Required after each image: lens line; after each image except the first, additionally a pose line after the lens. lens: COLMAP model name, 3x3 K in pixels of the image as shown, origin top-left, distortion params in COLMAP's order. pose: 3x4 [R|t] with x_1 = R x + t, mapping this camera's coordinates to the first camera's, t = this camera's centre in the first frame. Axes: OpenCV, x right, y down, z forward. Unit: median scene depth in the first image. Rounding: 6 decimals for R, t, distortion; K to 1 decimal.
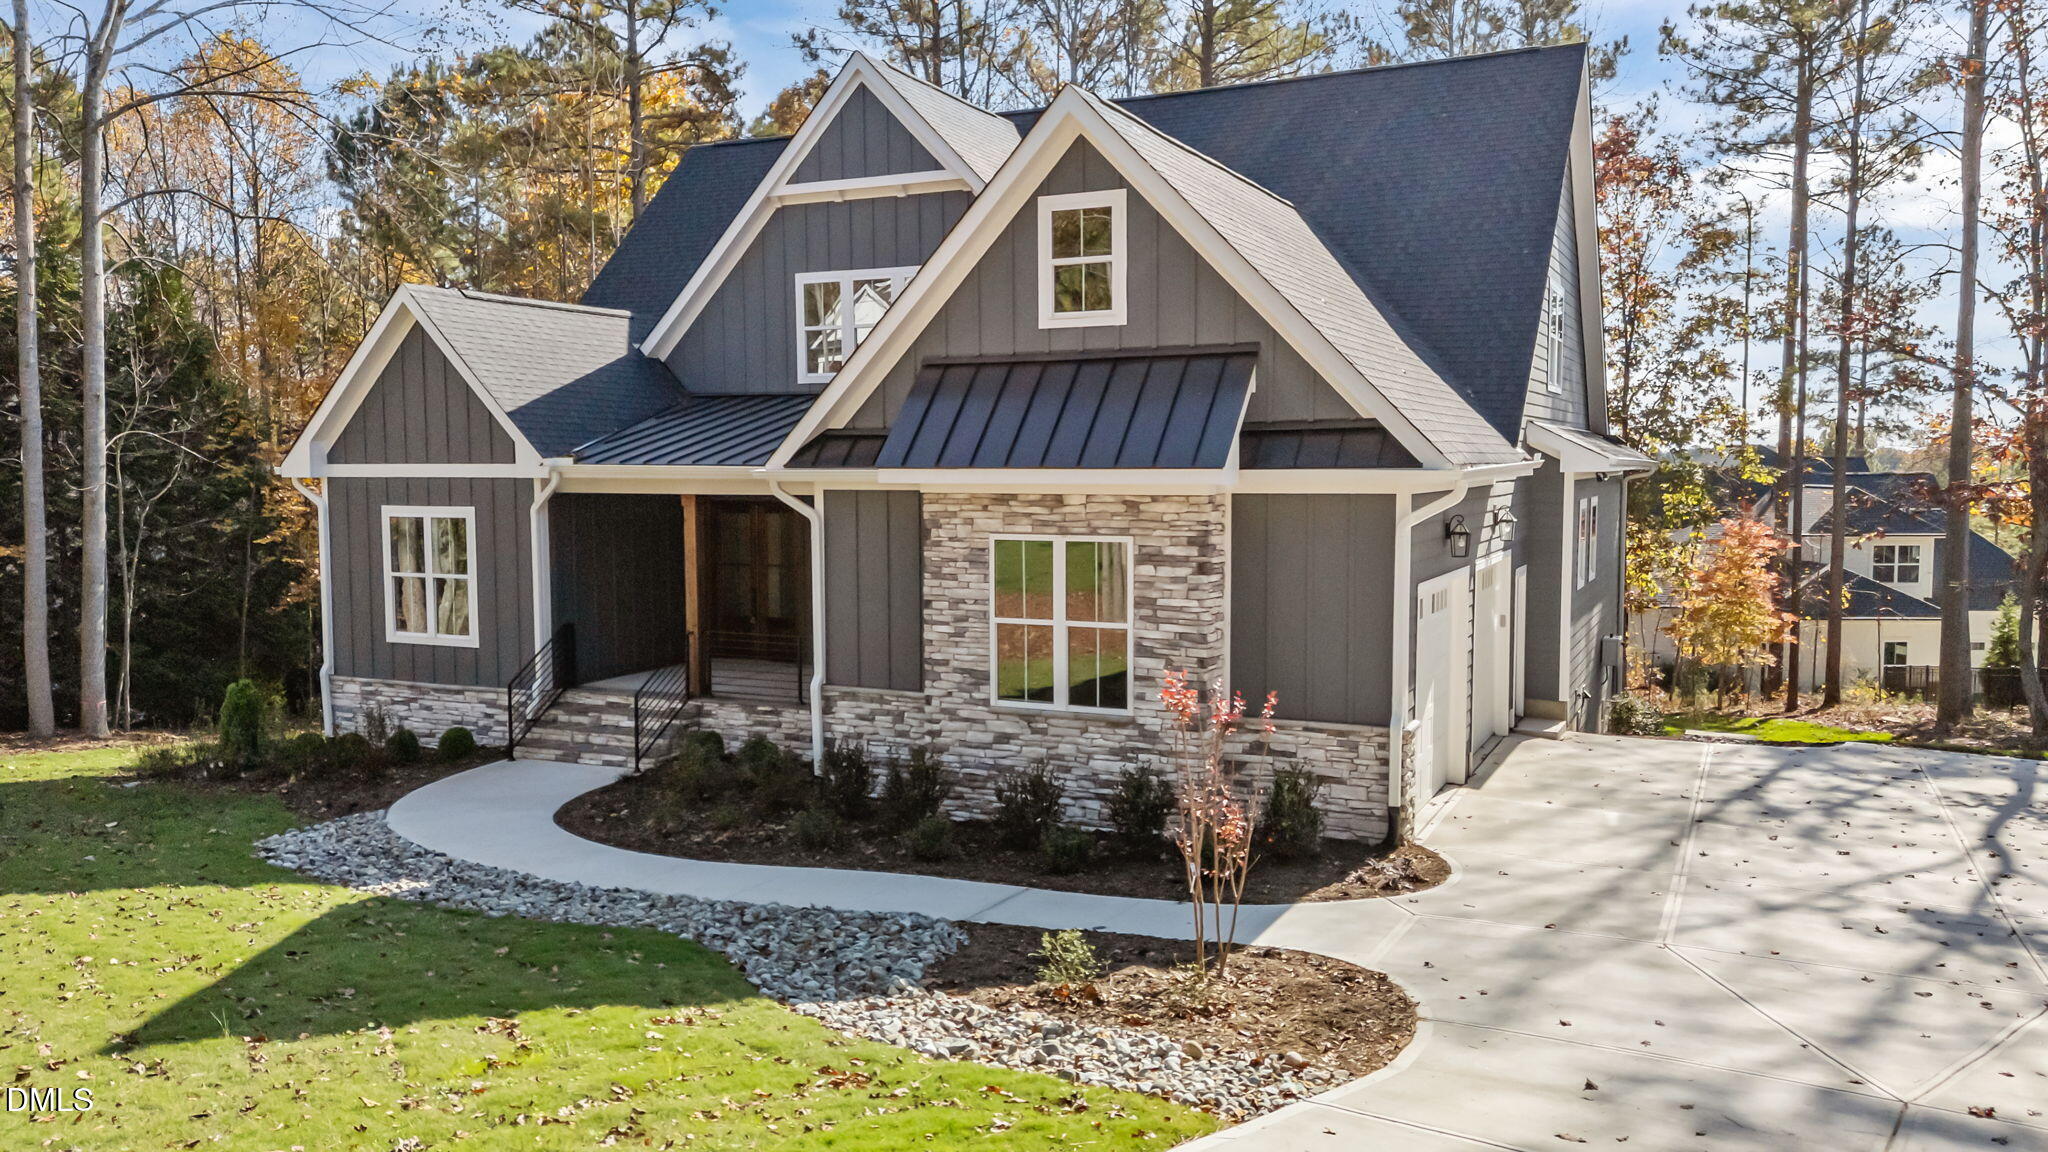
lens RADIAL K [[1498.1, 0, 1024.0], [0, 1498.1, 576.0], [0, 0, 1]] dist [0.113968, -0.164071]
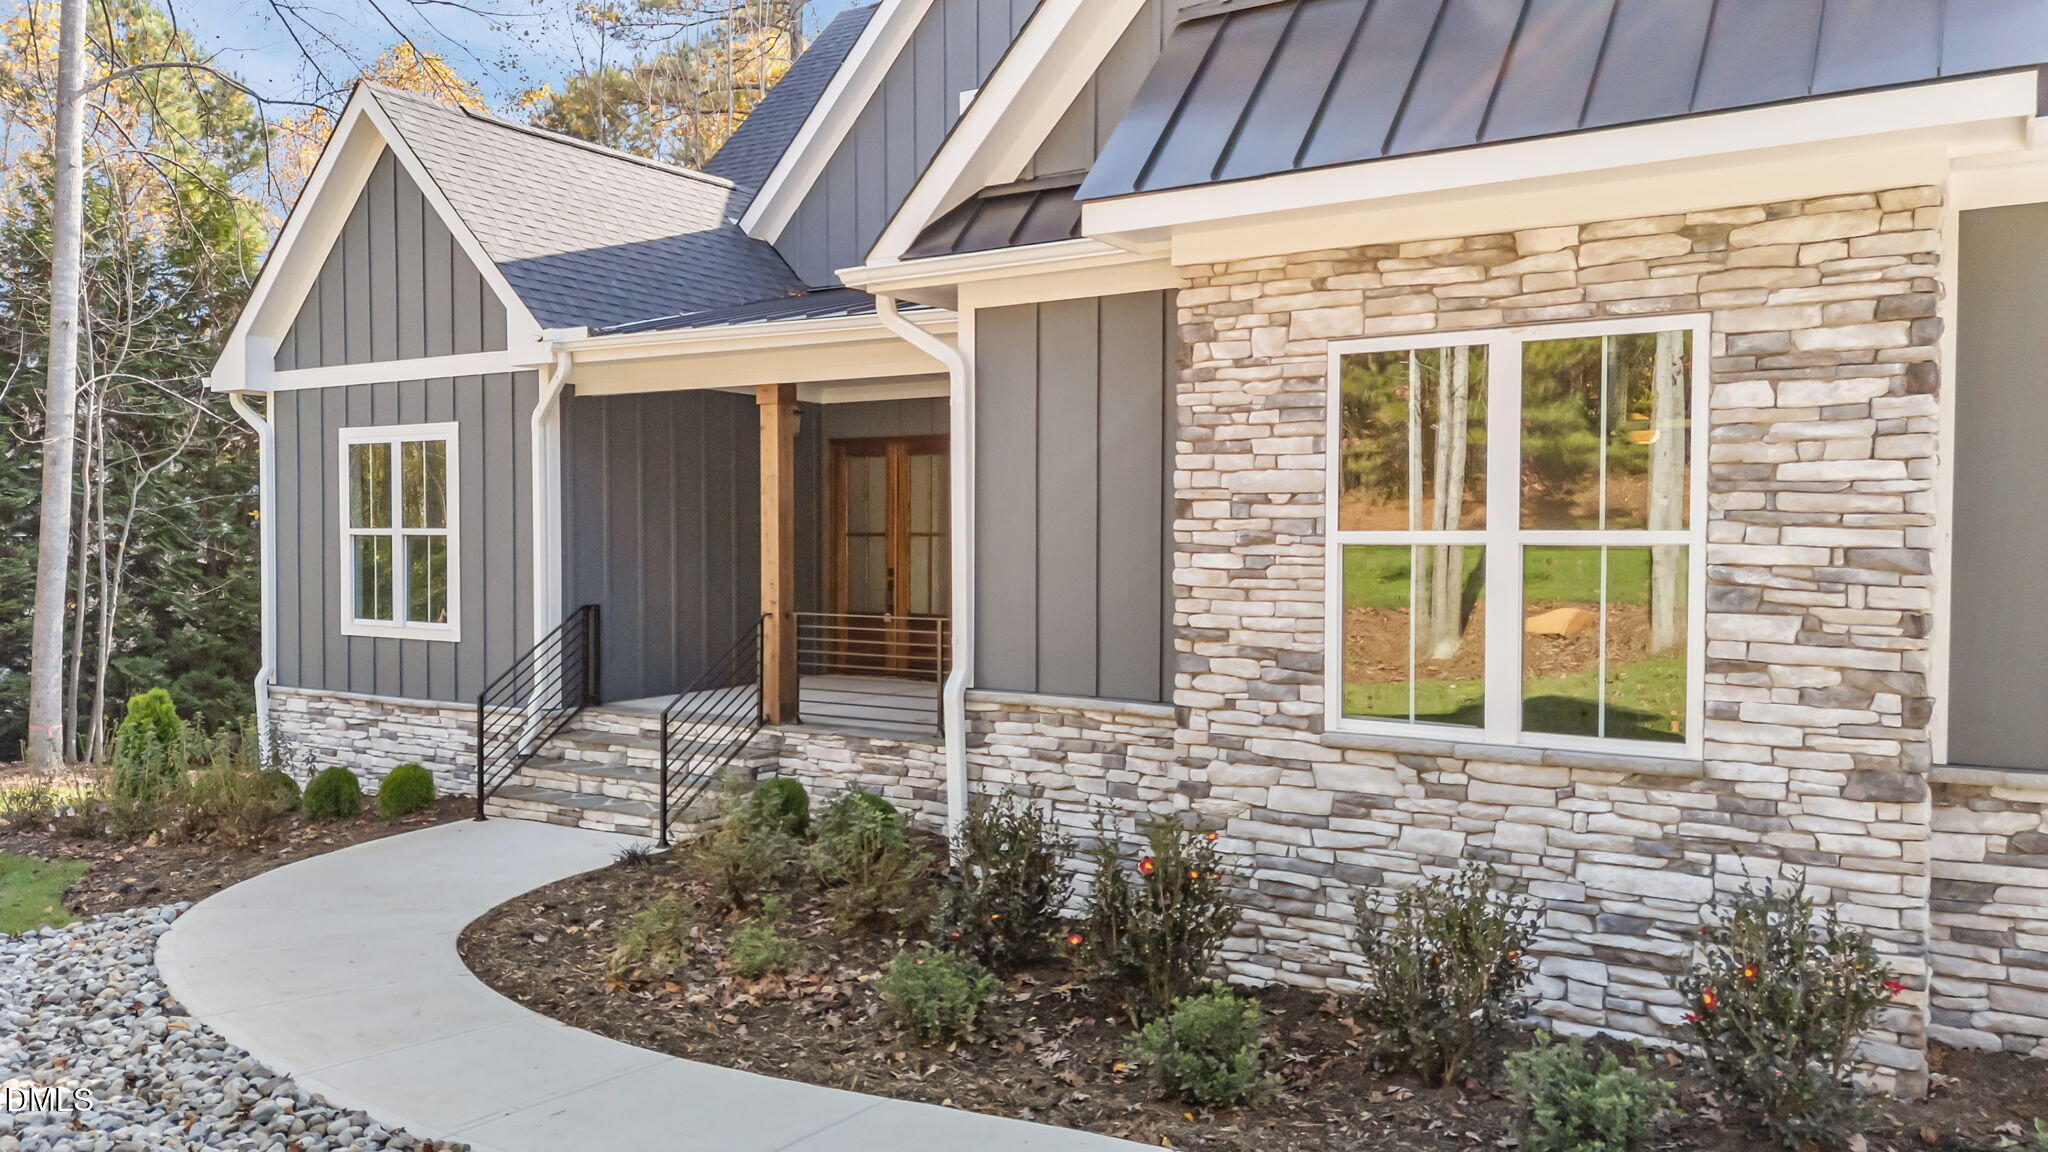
lens RADIAL K [[1498.1, 0, 1024.0], [0, 1498.1, 576.0], [0, 0, 1]] dist [0.113968, -0.164071]
pose [[0.991272, 0.009698, -0.131479, -0.050832], [-0.015959, 0.998784, -0.046652, 0.060702], [0.130867, 0.048343, 0.990221, 0.522936]]
